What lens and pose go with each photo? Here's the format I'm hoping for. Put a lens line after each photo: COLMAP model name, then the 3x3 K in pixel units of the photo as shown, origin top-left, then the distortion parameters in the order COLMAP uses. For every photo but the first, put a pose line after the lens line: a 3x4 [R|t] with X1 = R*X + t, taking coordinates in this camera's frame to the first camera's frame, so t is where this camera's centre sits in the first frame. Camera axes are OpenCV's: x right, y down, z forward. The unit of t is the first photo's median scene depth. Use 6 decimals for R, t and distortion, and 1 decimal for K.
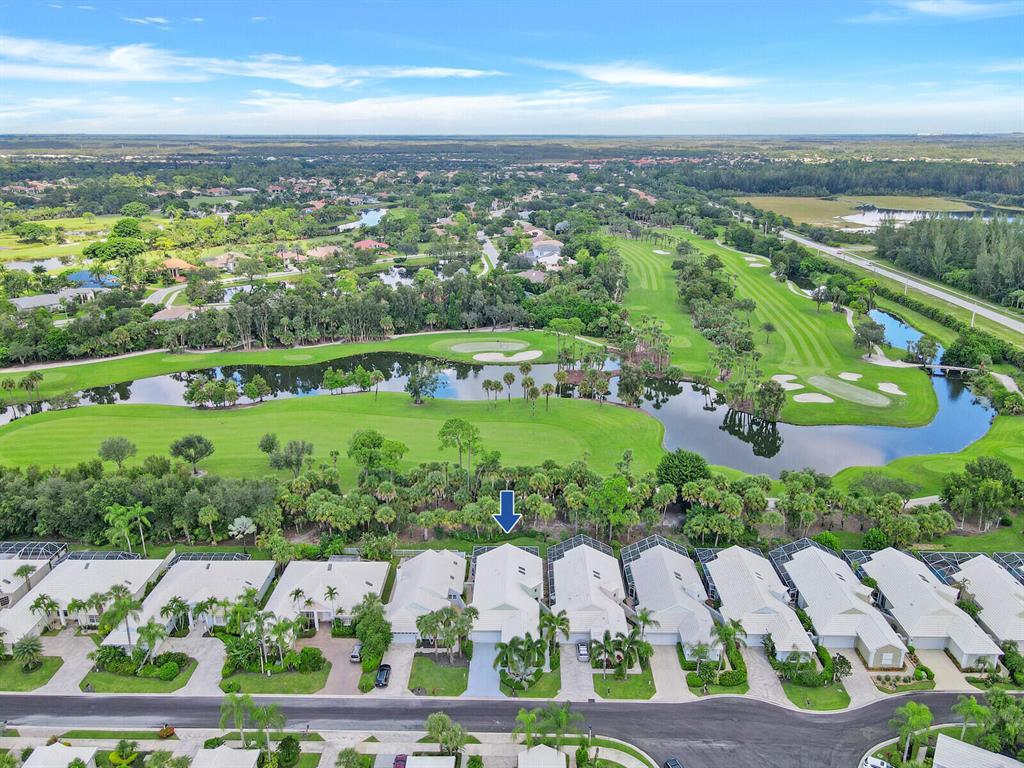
lens RADIAL K [[766.9, 0, 512.0], [0, 766.9, 384.0], [0, 0, 1]] dist [0.008767, 0.007661]
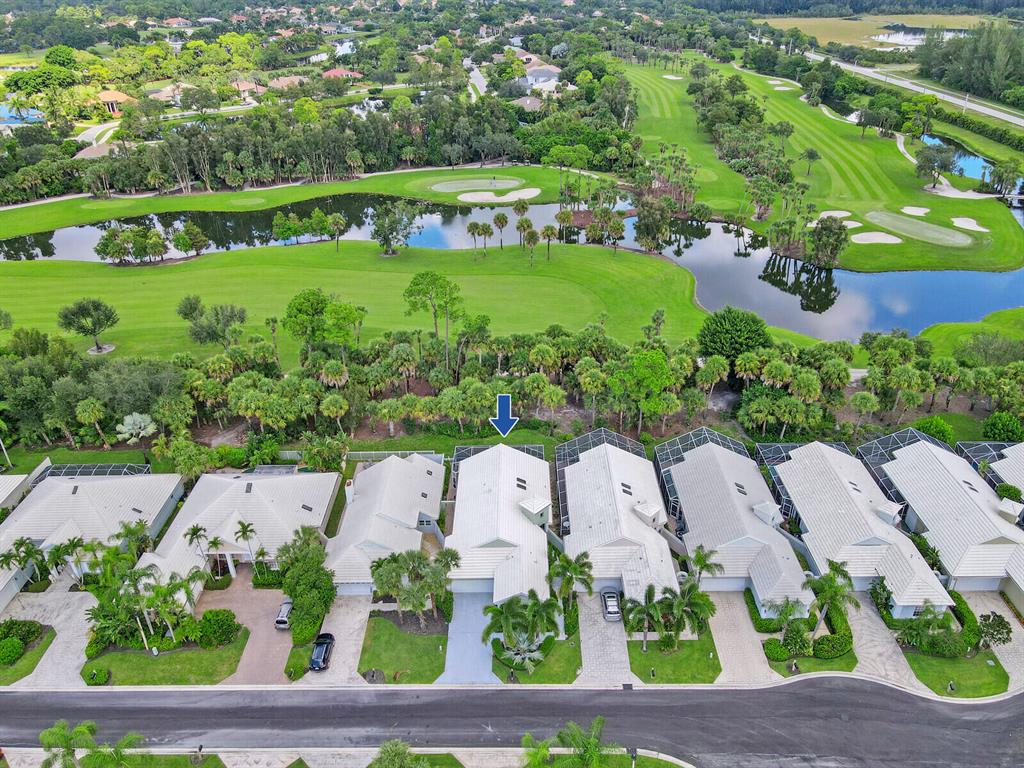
lens RADIAL K [[750.8, 0, 512.0], [0, 750.8, 384.0], [0, 0, 1]] dist [-0.004630, 0.032194]
pose [[0.999813, -0.019015, 0.003415, 0.002929], [0.018002, 0.981118, 0.192572, 0.013947], [-0.007012, -0.192475, 0.981277, 0.280092]]
